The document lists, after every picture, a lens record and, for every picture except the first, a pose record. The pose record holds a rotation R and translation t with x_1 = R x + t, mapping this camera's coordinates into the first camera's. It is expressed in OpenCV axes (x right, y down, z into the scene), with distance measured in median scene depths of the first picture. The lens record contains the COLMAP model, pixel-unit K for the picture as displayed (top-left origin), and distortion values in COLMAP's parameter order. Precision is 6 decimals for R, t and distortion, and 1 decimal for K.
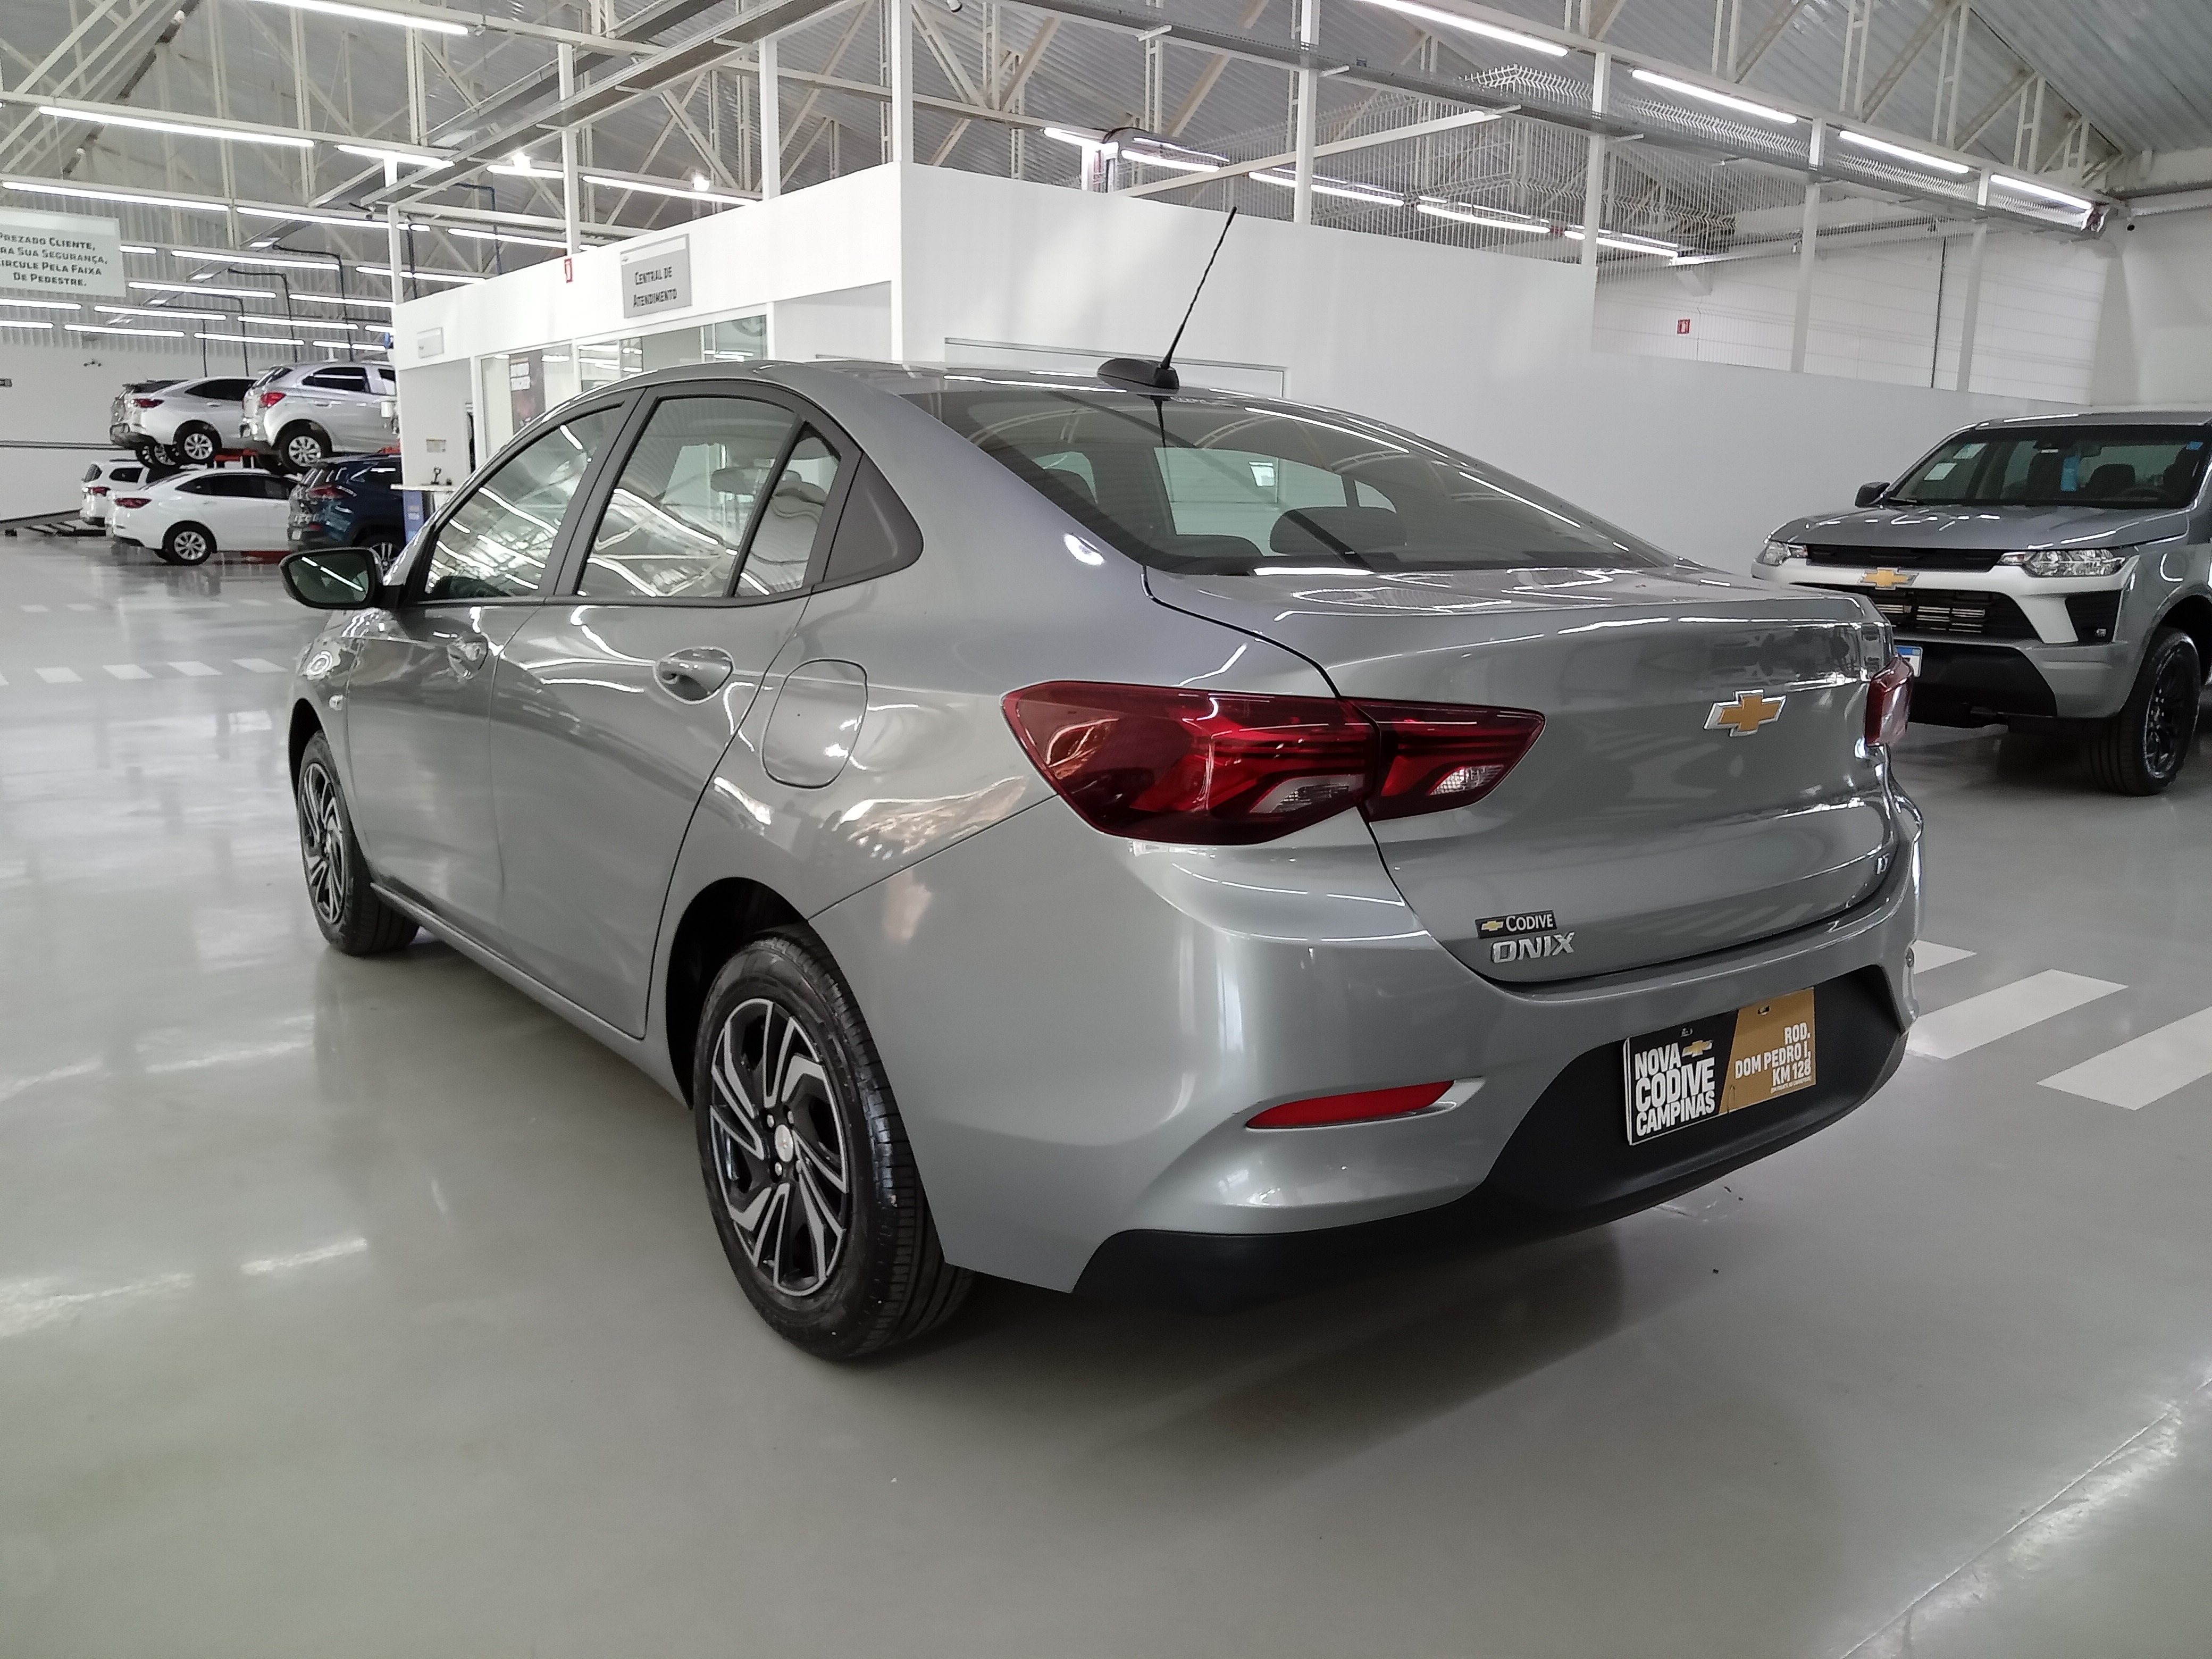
lens RADIAL K [[1698.2, 0, 1106.0], [0, 1698.2, 829.5], [0, 0, 1]] dist [0.017946, -0.008826]
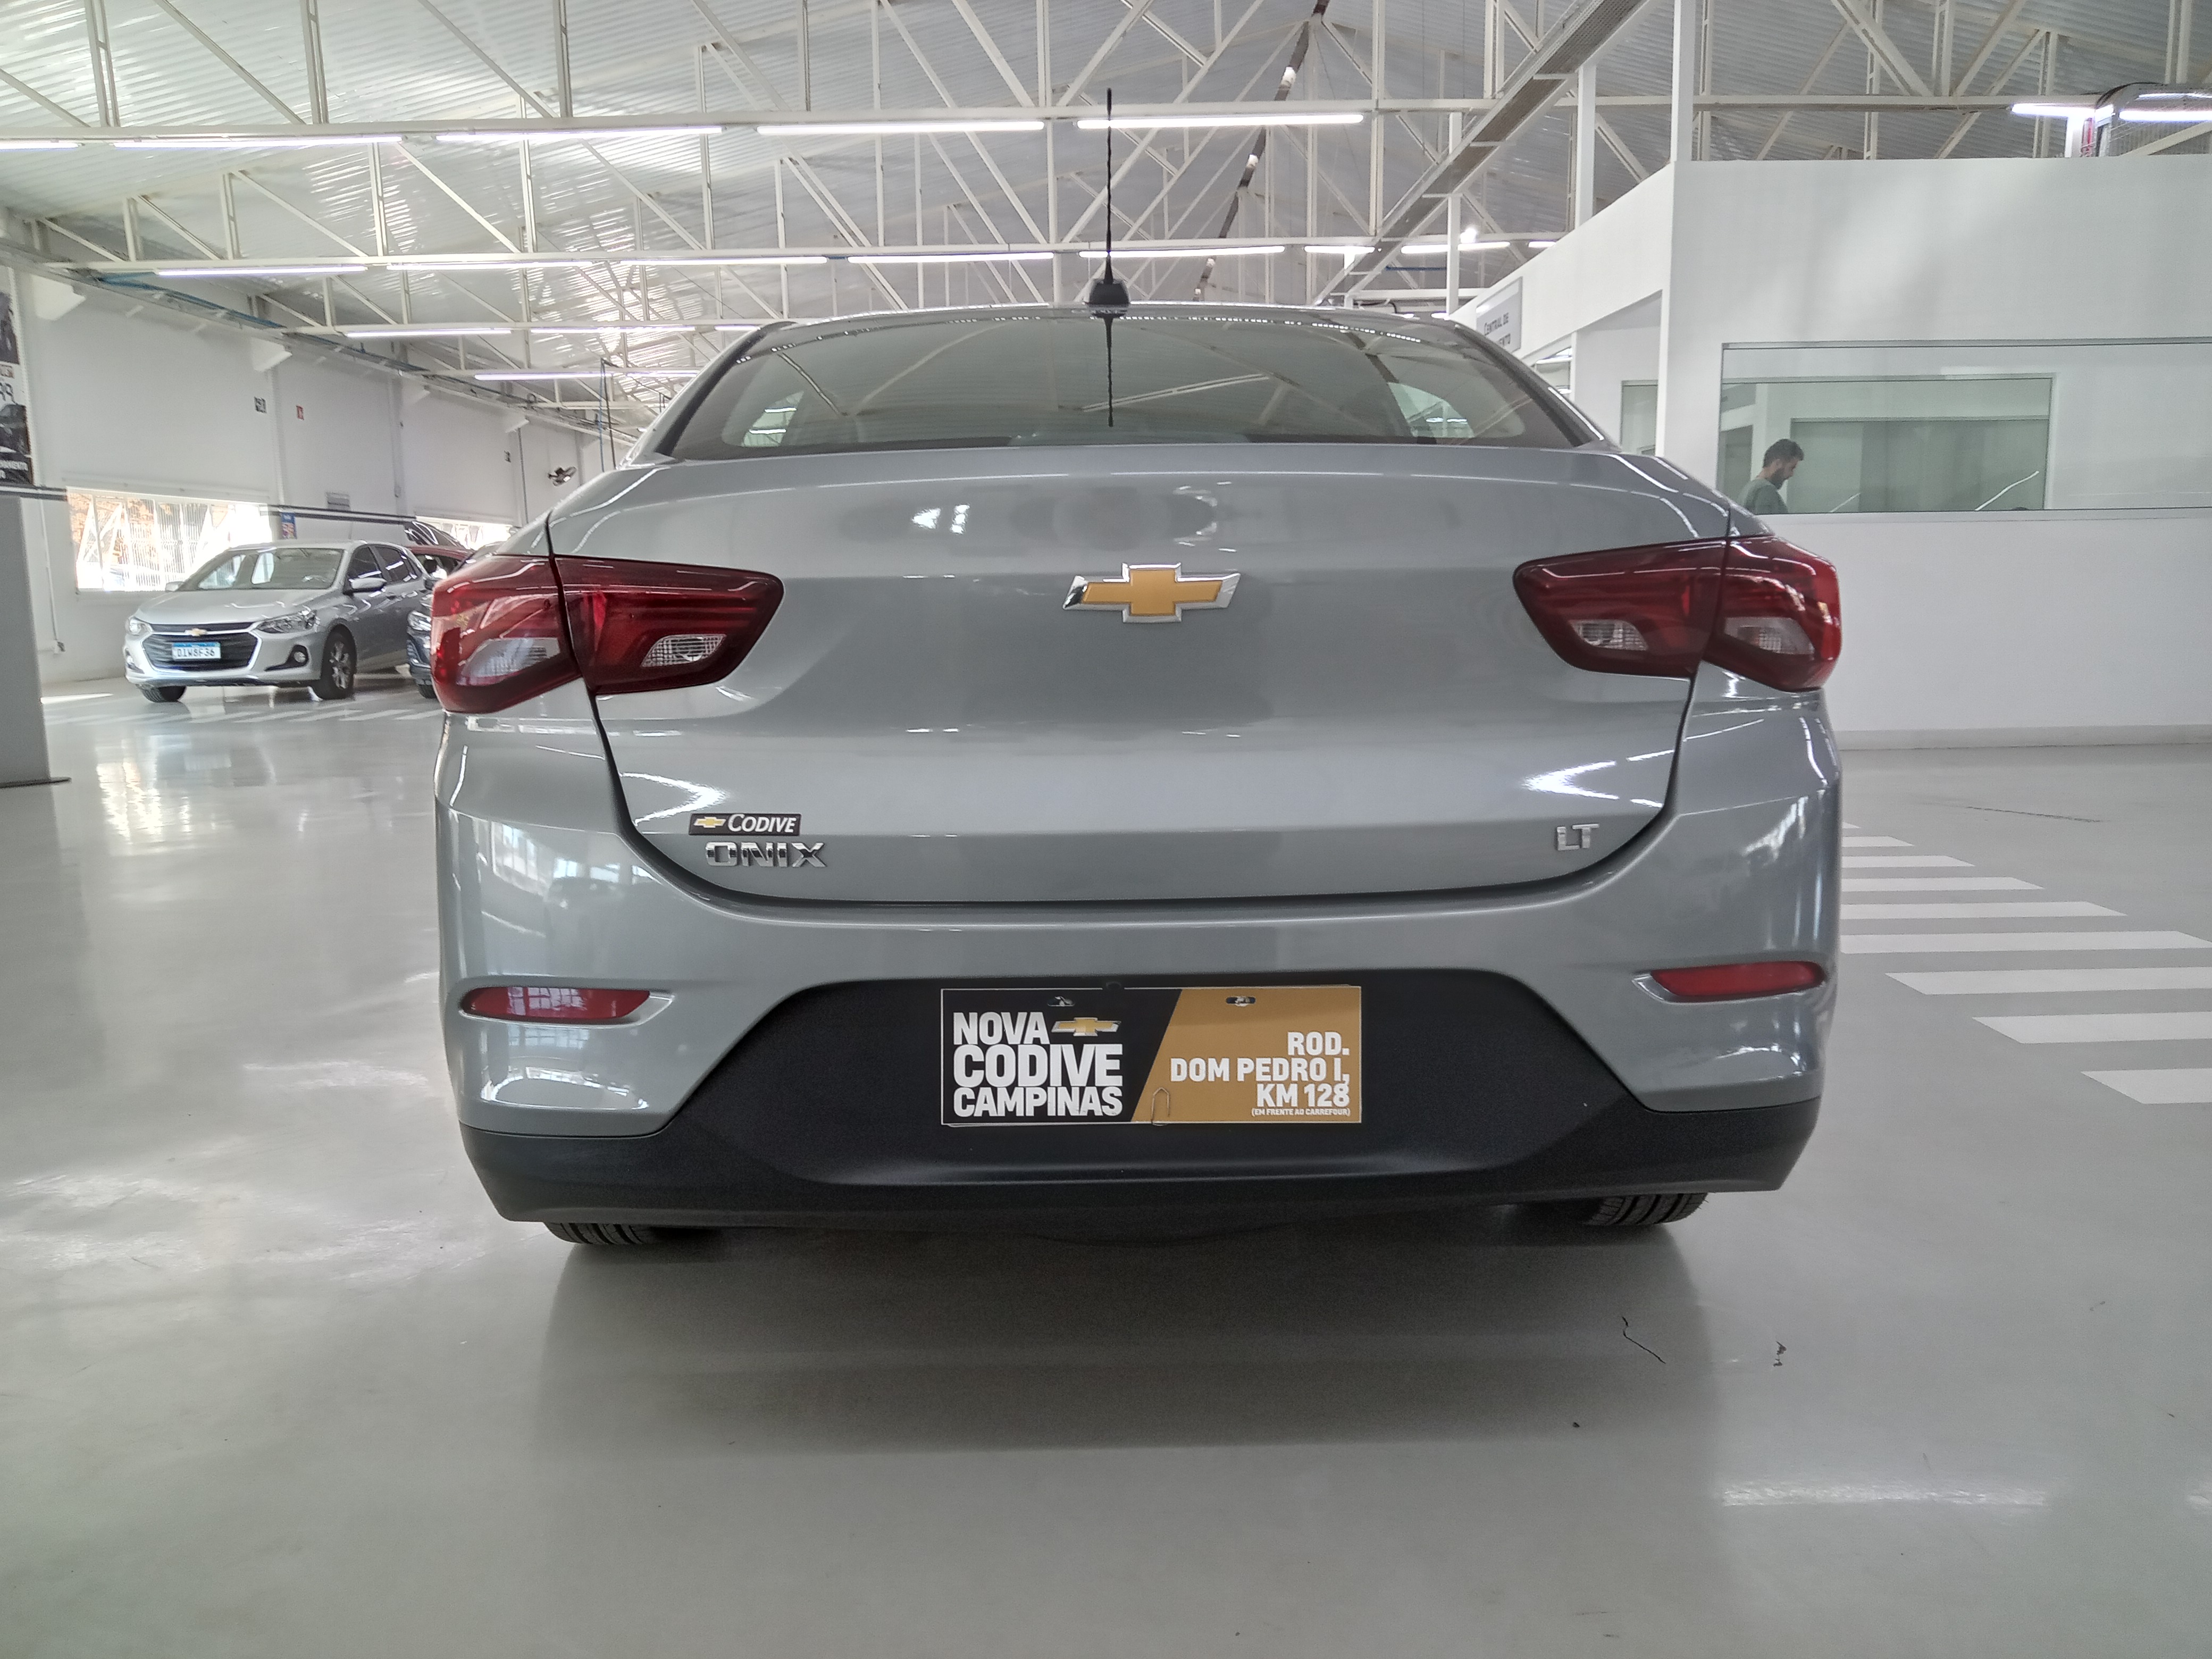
lens RADIAL K [[1698.2, 0, 1106.0], [0, 1698.2, 829.5], [0, 0, 1]] dist [0.017946, -0.008826]
pose [[0.801605, 0.059315, -0.594904, 0.816067], [-0.087362, 0.996007, -0.018408, 0.052820], [0.591437, 0.066728, 0.803586, 0.379131]]
